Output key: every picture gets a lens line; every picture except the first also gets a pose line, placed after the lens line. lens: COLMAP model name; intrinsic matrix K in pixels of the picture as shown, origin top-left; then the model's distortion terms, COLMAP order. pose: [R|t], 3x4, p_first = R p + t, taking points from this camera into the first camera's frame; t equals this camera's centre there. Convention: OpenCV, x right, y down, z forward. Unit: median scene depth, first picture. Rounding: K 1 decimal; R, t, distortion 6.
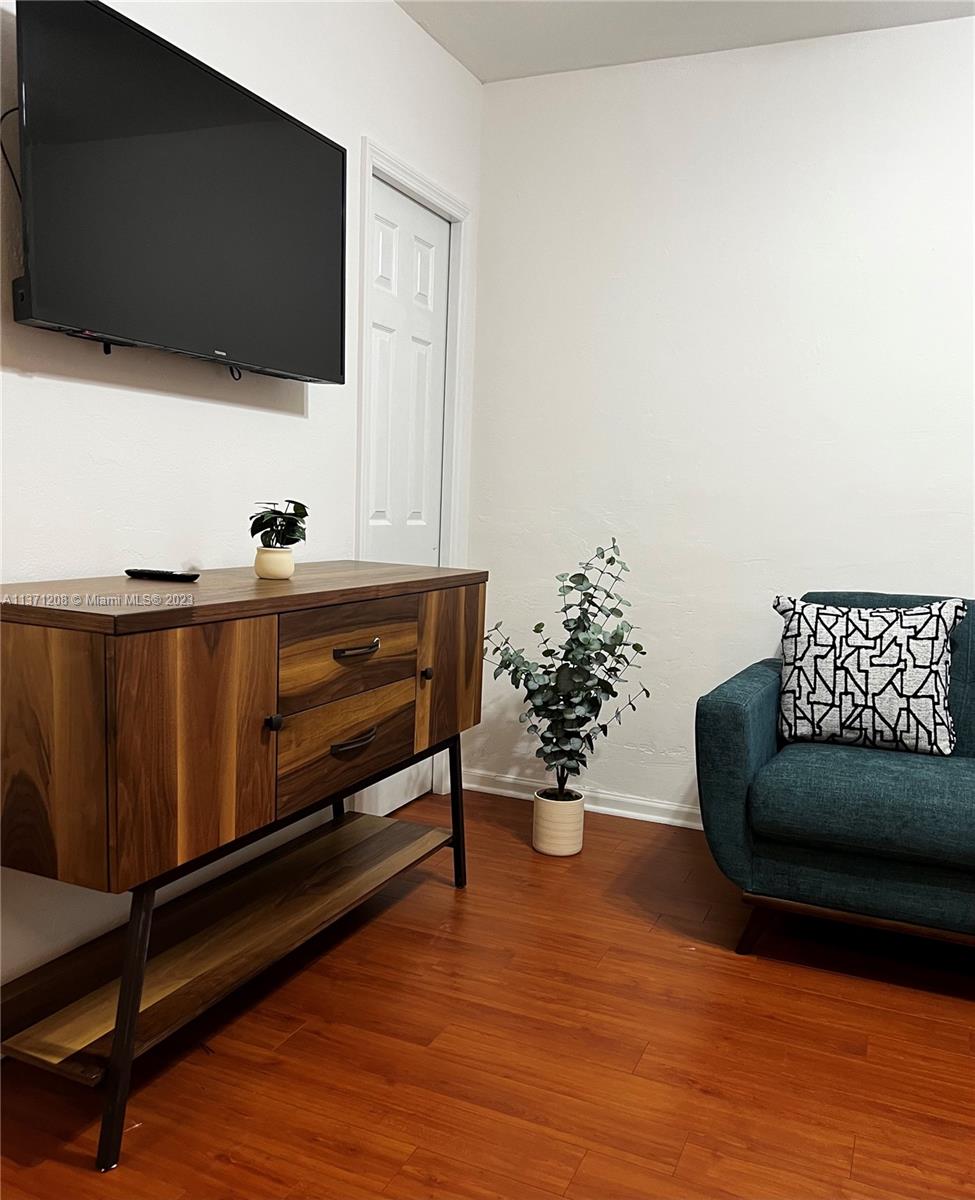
lens RADIAL K [[981.0, 0, 493.4], [0, 981.0, 642.6], [0, 0, 1]] dist [0.027358, 0.003331]
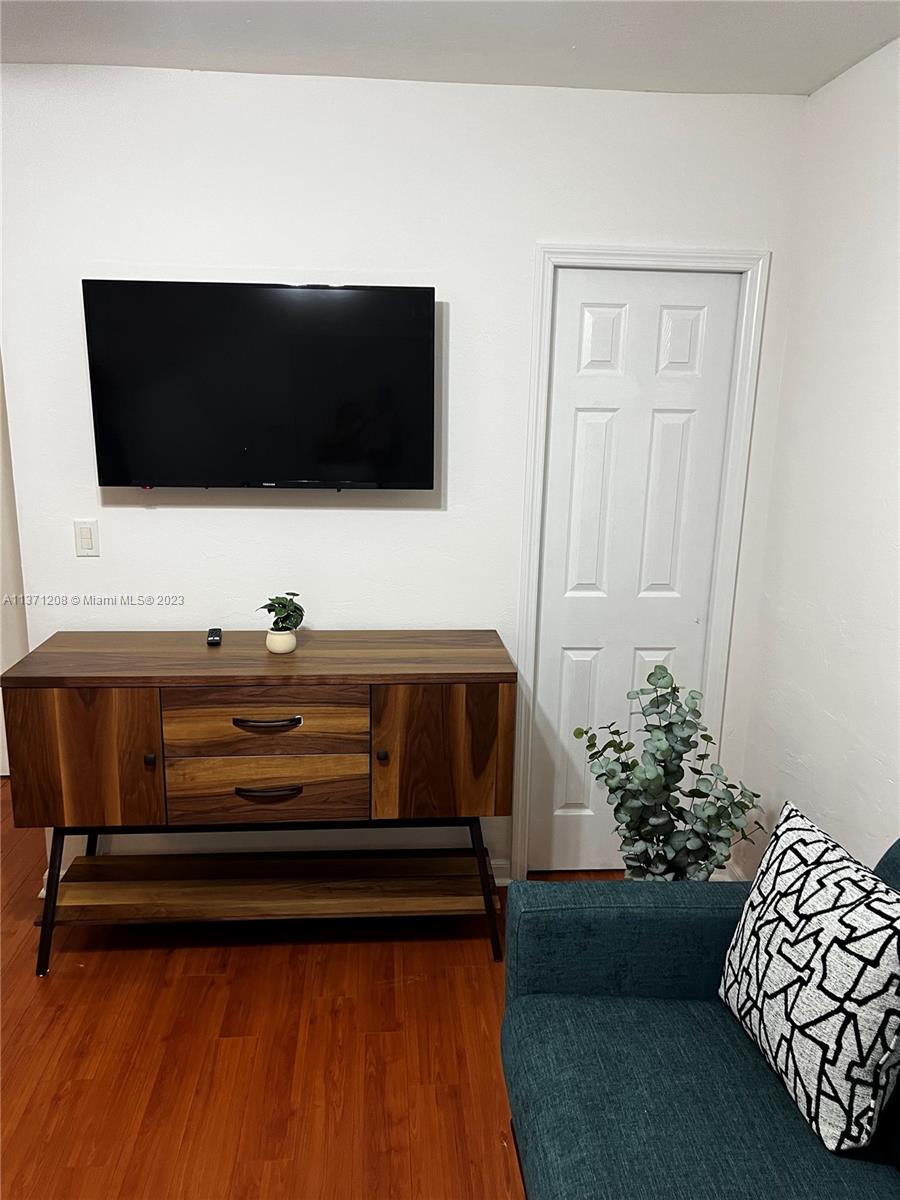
lens RADIAL K [[897.1, 0, 445.2], [0, 897.1, 598.8], [0, 0, 1]] dist [0.044605, -0.051854]
pose [[0.478311, 0.165580, -0.862439, 0.825723], [-0.127625, 0.984744, 0.118280, -0.275600], [0.868867, 0.053494, 0.492147, 0.532713]]
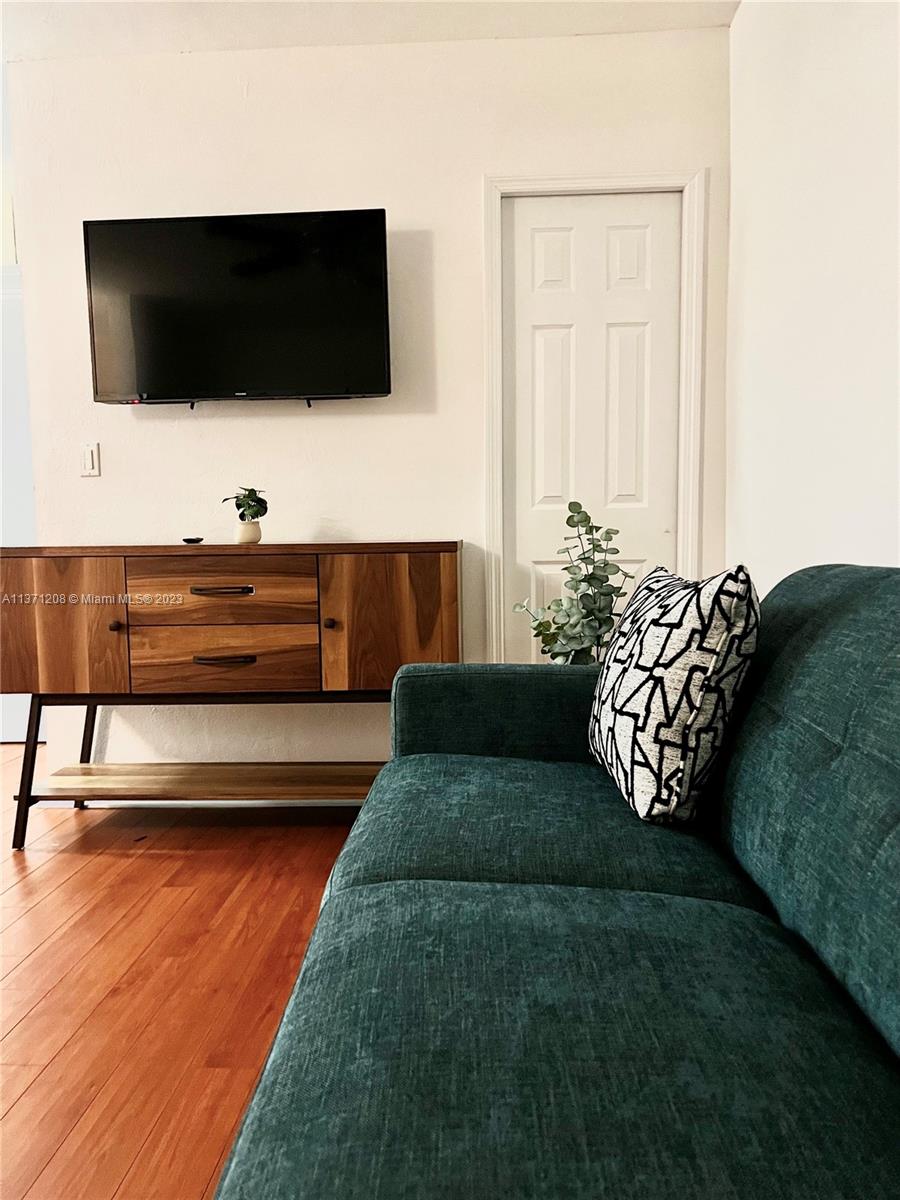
lens RADIAL K [[897.1, 0, 454.0], [0, 897.1, 594.8], [0, 0, 1]] dist [0.044605, -0.051854]
pose [[0.364919, 0.020710, -0.930809, 0.984701], [-0.104800, 0.994312, -0.018963, 0.002109], [0.925122, 0.104469, 0.365014, 0.728323]]
